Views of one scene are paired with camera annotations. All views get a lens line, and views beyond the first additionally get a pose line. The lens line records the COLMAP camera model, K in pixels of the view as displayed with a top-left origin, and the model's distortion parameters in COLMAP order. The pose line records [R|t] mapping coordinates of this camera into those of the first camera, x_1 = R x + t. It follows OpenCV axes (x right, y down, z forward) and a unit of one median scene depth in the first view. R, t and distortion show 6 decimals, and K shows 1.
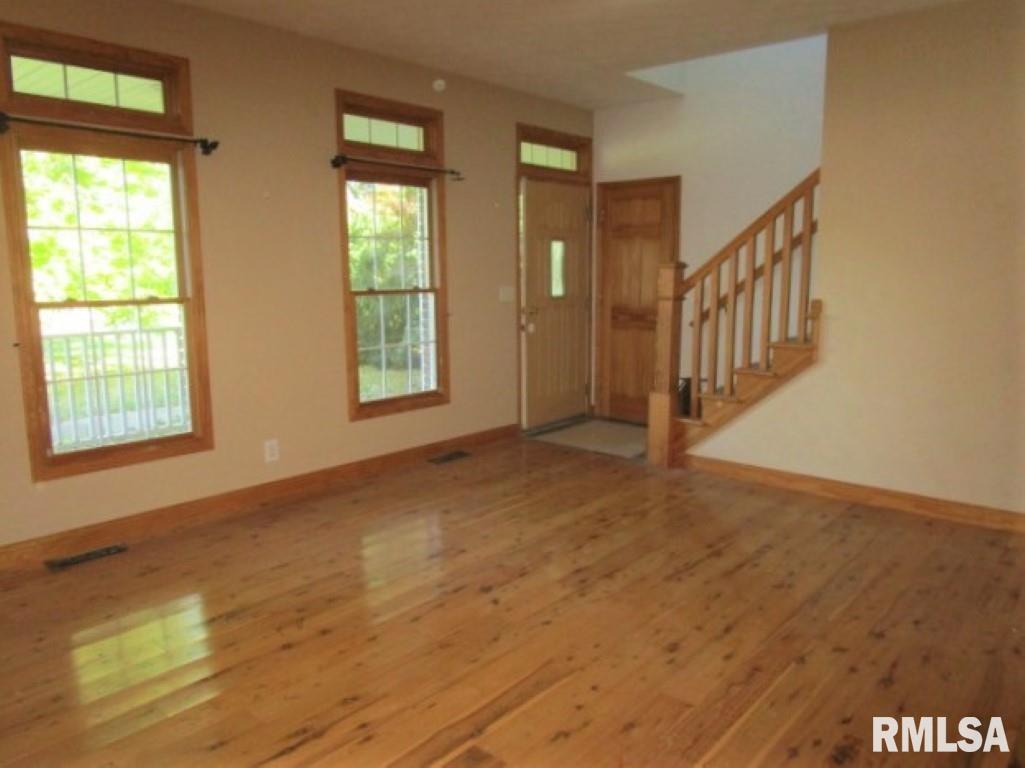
lens RADIAL K [[752.1, 0, 516.8], [0, 752.1, 378.7], [0, 0, 1]] dist [-0.008110, -0.002480]
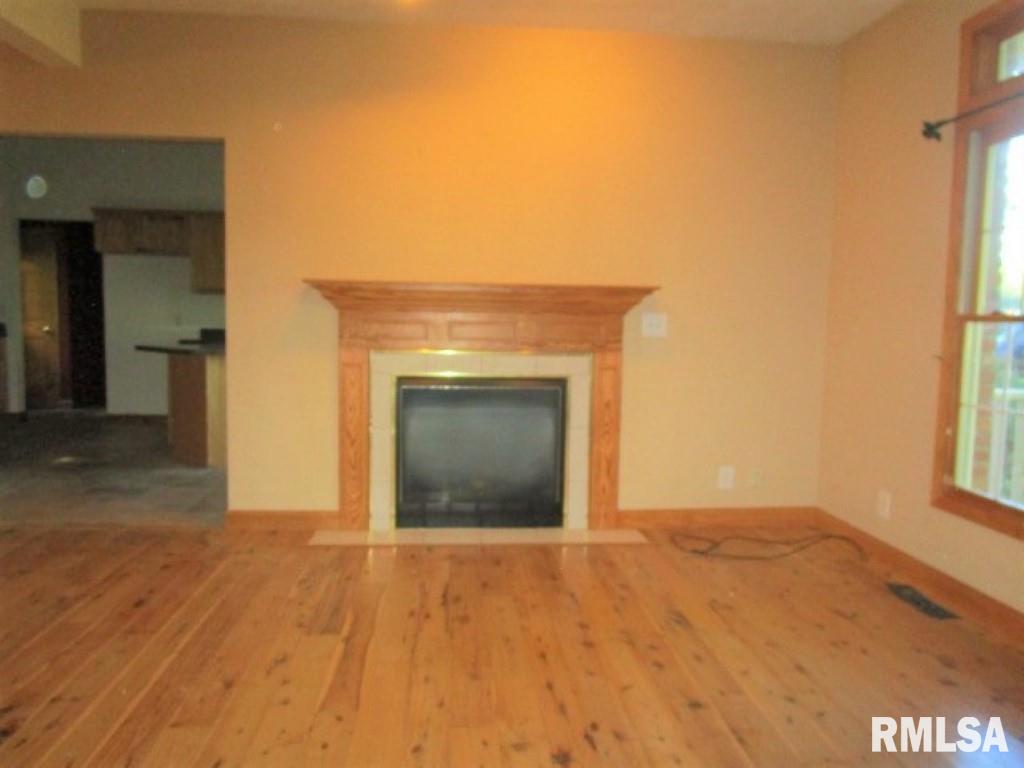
lens RADIAL K [[751.4, 0, 516.0], [0, 751.4, 381.7], [0, 0, 1]] dist [-0.008110, -0.002480]
pose [[-0.701421, 0.048336, -0.711106, 0.510234], [-0.122150, 0.974785, 0.186746, -0.165796], [0.702202, 0.217849, -0.677830, 1.644820]]
